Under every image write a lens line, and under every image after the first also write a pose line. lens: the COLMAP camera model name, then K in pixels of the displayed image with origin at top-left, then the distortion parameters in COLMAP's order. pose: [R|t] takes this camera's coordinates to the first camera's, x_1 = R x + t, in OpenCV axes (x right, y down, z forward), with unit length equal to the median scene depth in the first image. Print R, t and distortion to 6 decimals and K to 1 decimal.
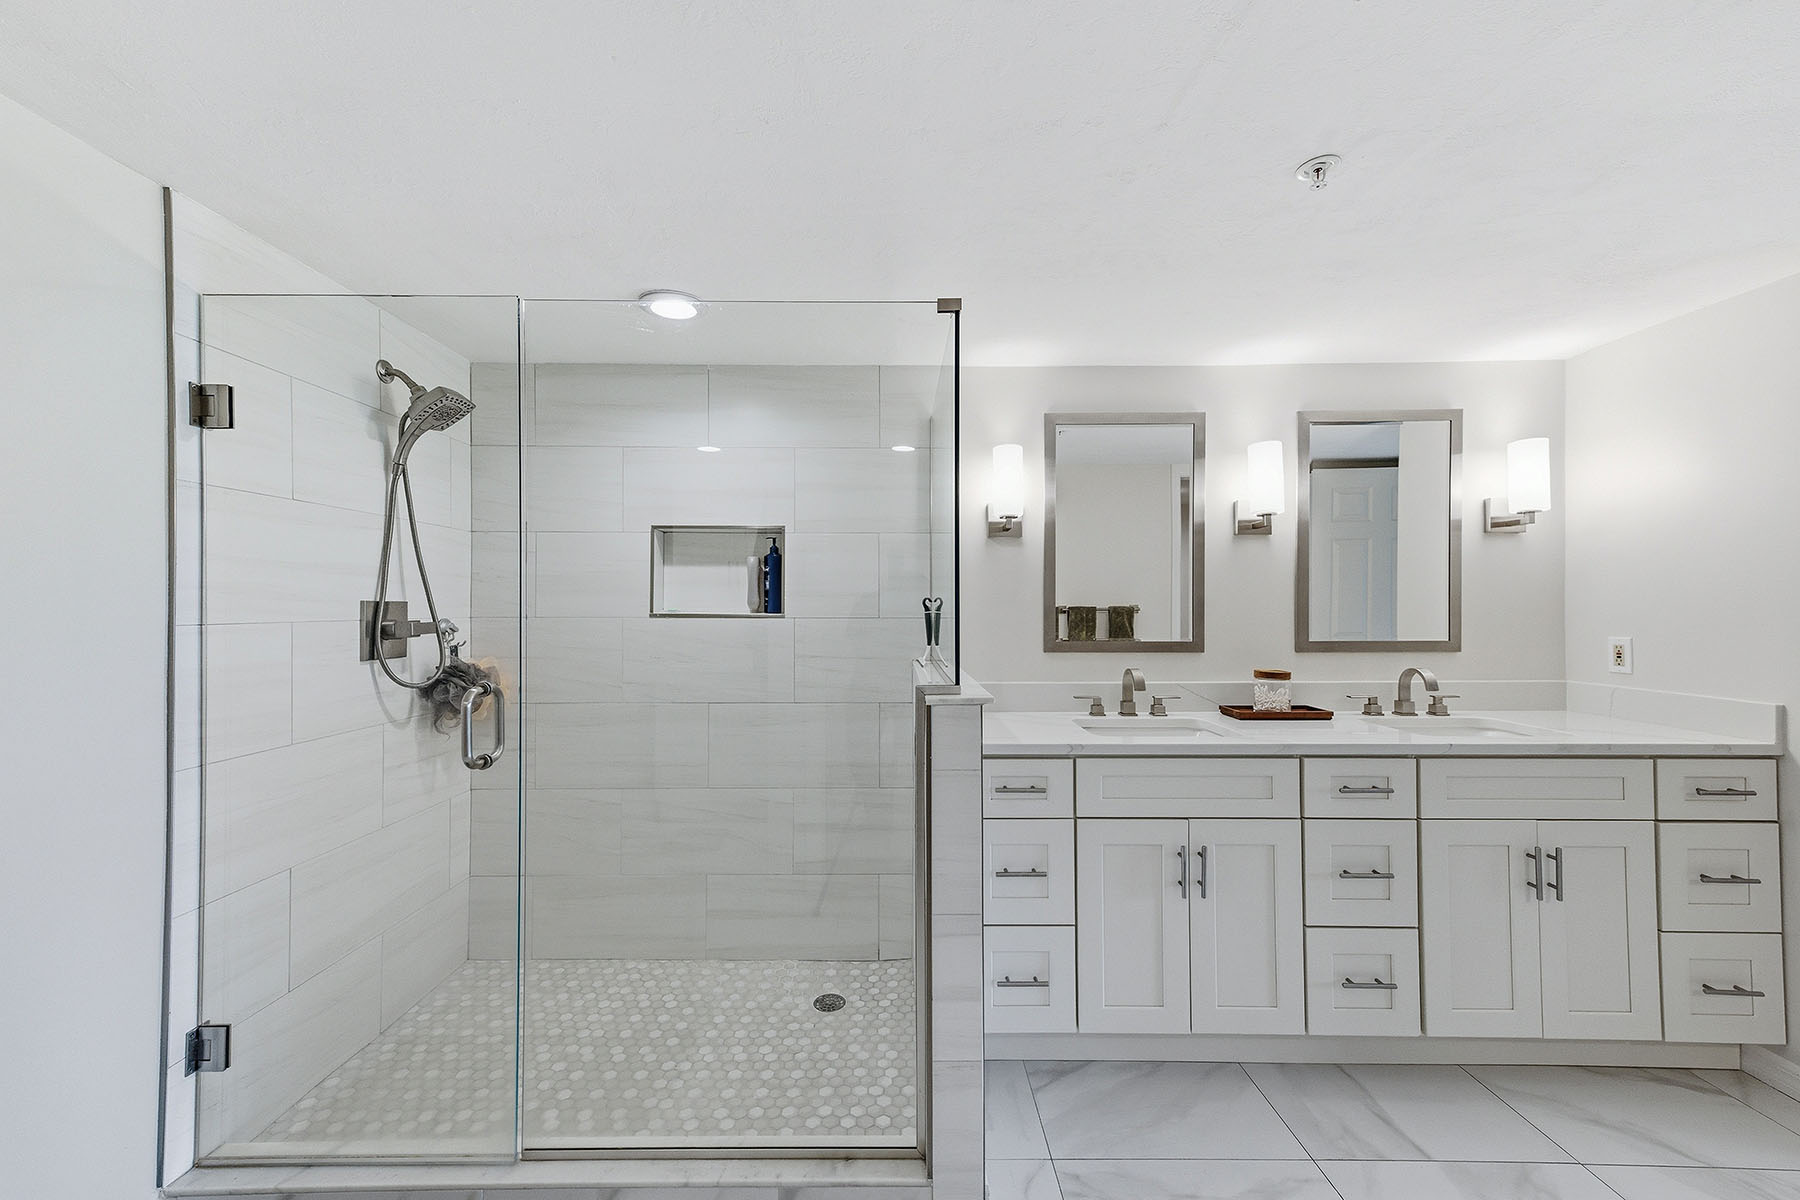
lens RADIAL K [[687.5, 0, 900.0], [0, 687.5, 600.0], [0, 0, 1]] dist [0.021409, 0.000059]
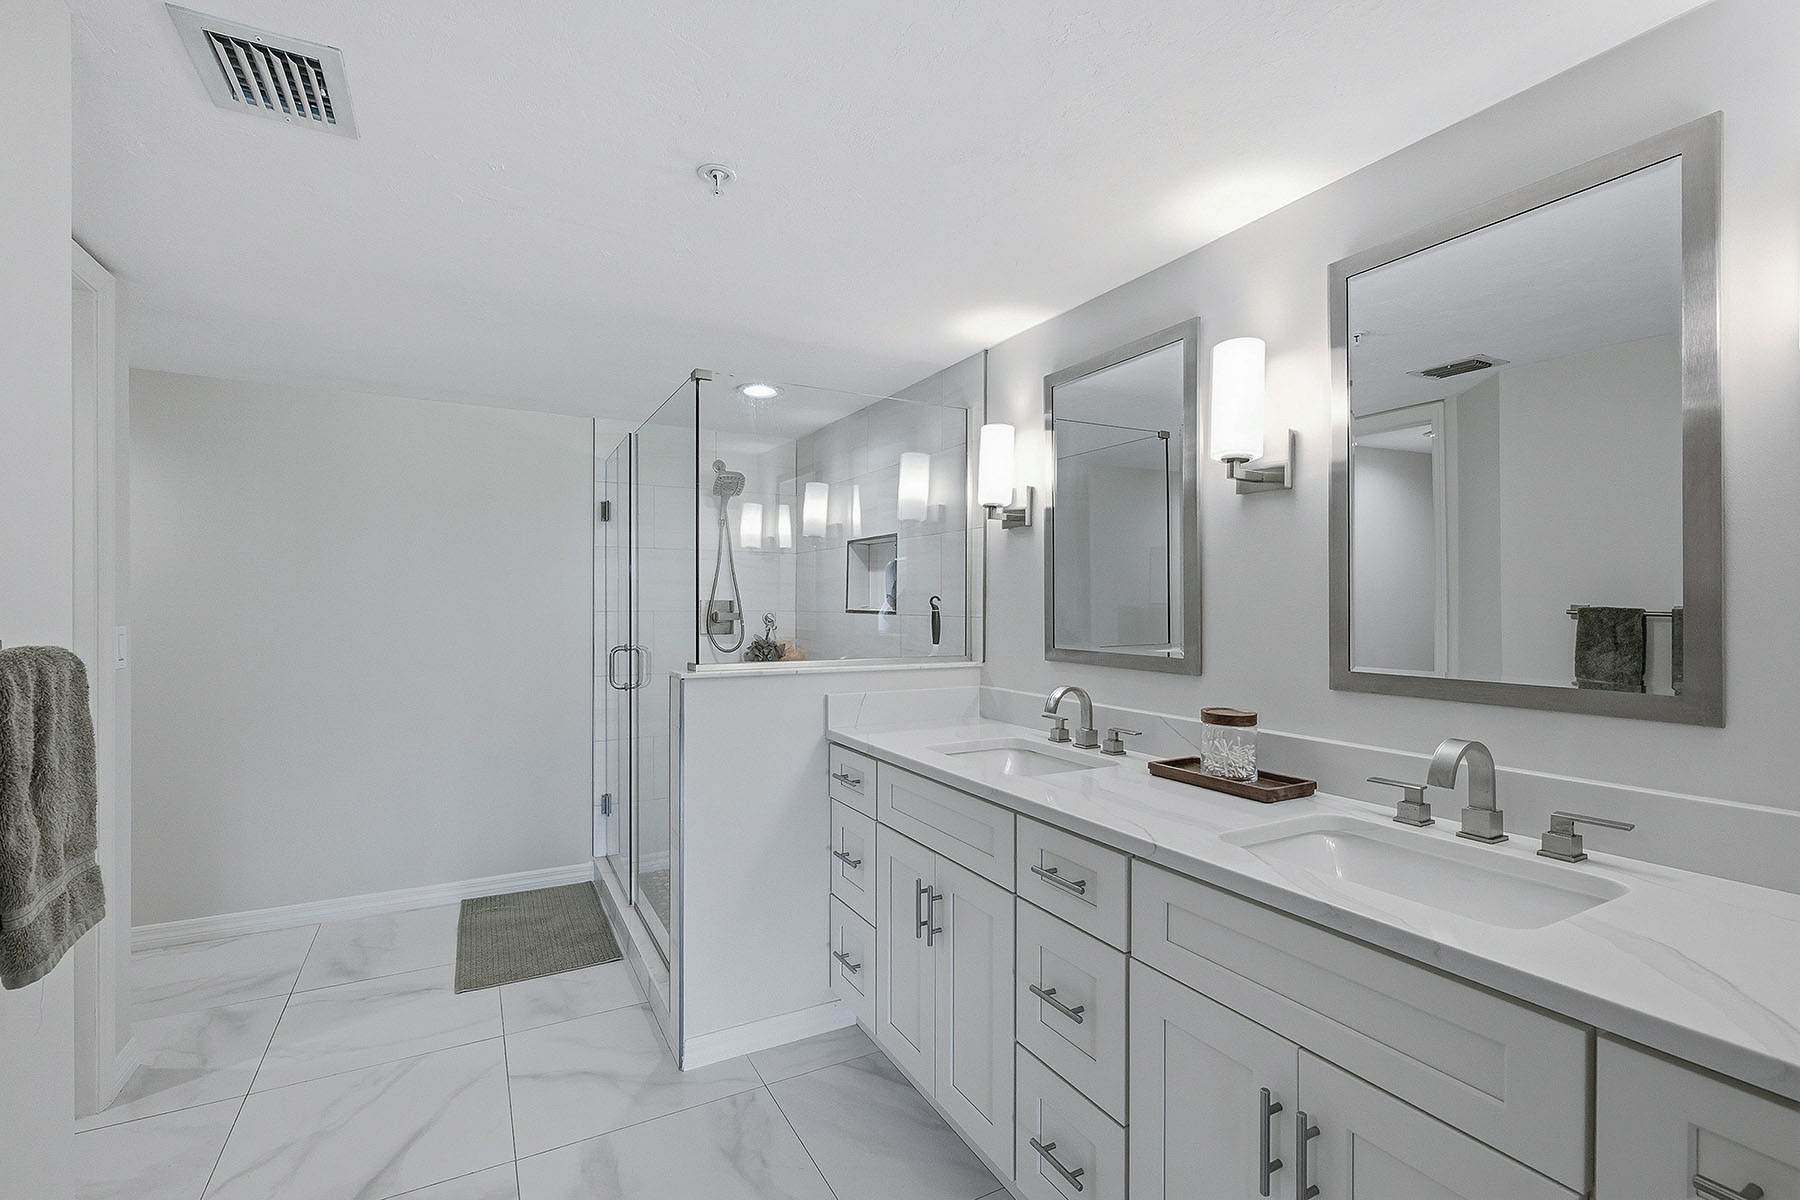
lens RADIAL K [[789.6, 0, 894.7], [0, 789.6, 605.1], [0, 0, 1]] dist [0.013092, -0.010903]
pose [[0.478336, 0.004439, -0.878166, 1.010638], [0.000393, 0.999986, 0.005269, 0.003037], [0.878177, -0.002866, 0.478327, 0.393199]]
